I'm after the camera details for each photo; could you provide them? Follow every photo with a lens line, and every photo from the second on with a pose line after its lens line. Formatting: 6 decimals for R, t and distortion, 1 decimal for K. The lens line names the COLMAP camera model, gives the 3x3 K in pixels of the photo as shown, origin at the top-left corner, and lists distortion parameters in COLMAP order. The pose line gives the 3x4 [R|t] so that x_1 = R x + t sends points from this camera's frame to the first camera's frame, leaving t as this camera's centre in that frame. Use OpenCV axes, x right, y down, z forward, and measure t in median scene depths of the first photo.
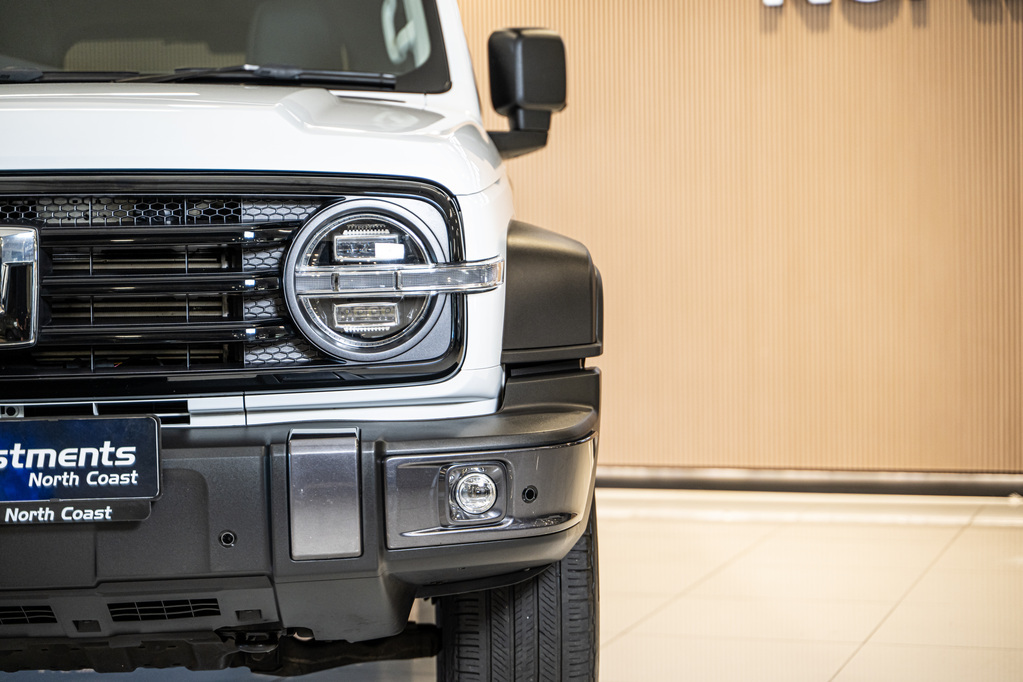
lens RADIAL K [[2164.9, 0, 511.5], [0, 2164.9, 341.0], [0, 0, 1]] dist [0.002260, -0.314764]
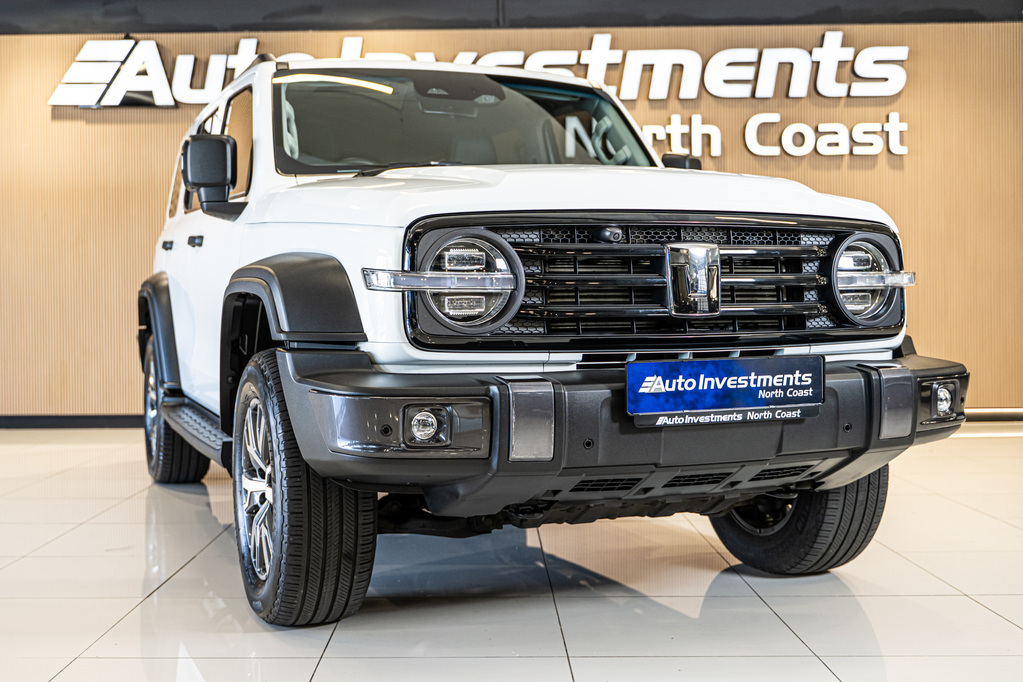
lens RADIAL K [[1182.6, 0, 463.8], [0, 1182.6, 313.6], [0, 0, 1]] dist [0.001211, 0.009078]
pose [[0.956097, 0.003925, 0.293024, -0.657167], [0.006880, 0.999334, -0.035837, 0.031256], [-0.292970, 0.036280, 0.955433, 0.185396]]
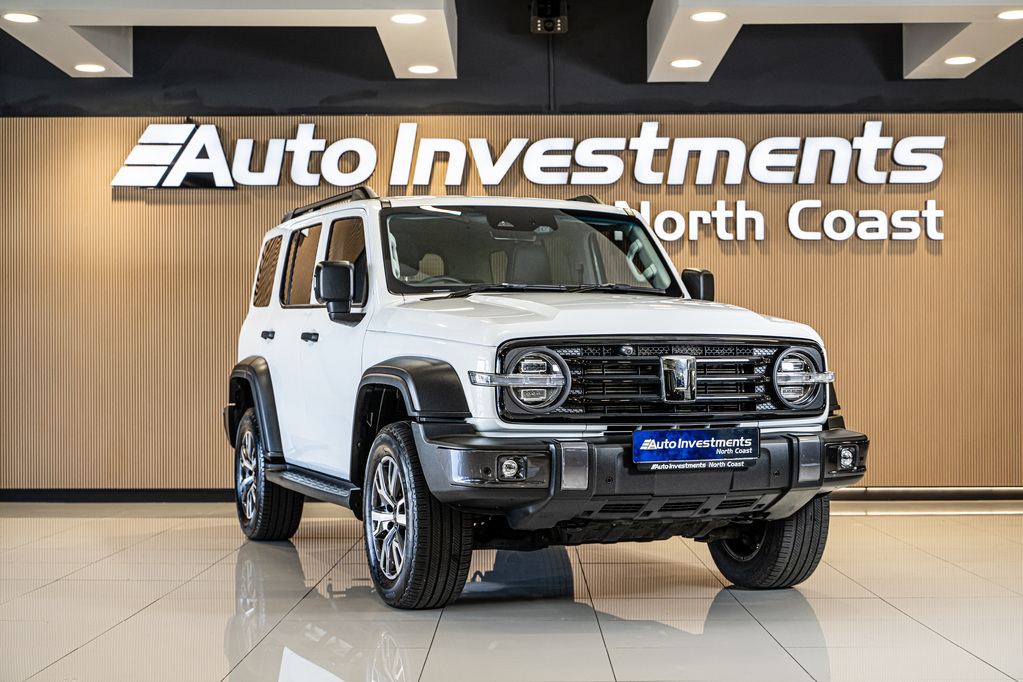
lens RADIAL K [[1596.2, 0, 512.6], [0, 1596.2, 368.2], [0, 0, 1]] dist [-0.001211, 0.004649]
pose [[0.952665, 0.011875, 0.303789, -0.987143], [0.001847, 0.998992, -0.044843, 0.046212], [-0.304016, 0.043281, 0.951683, -0.740167]]
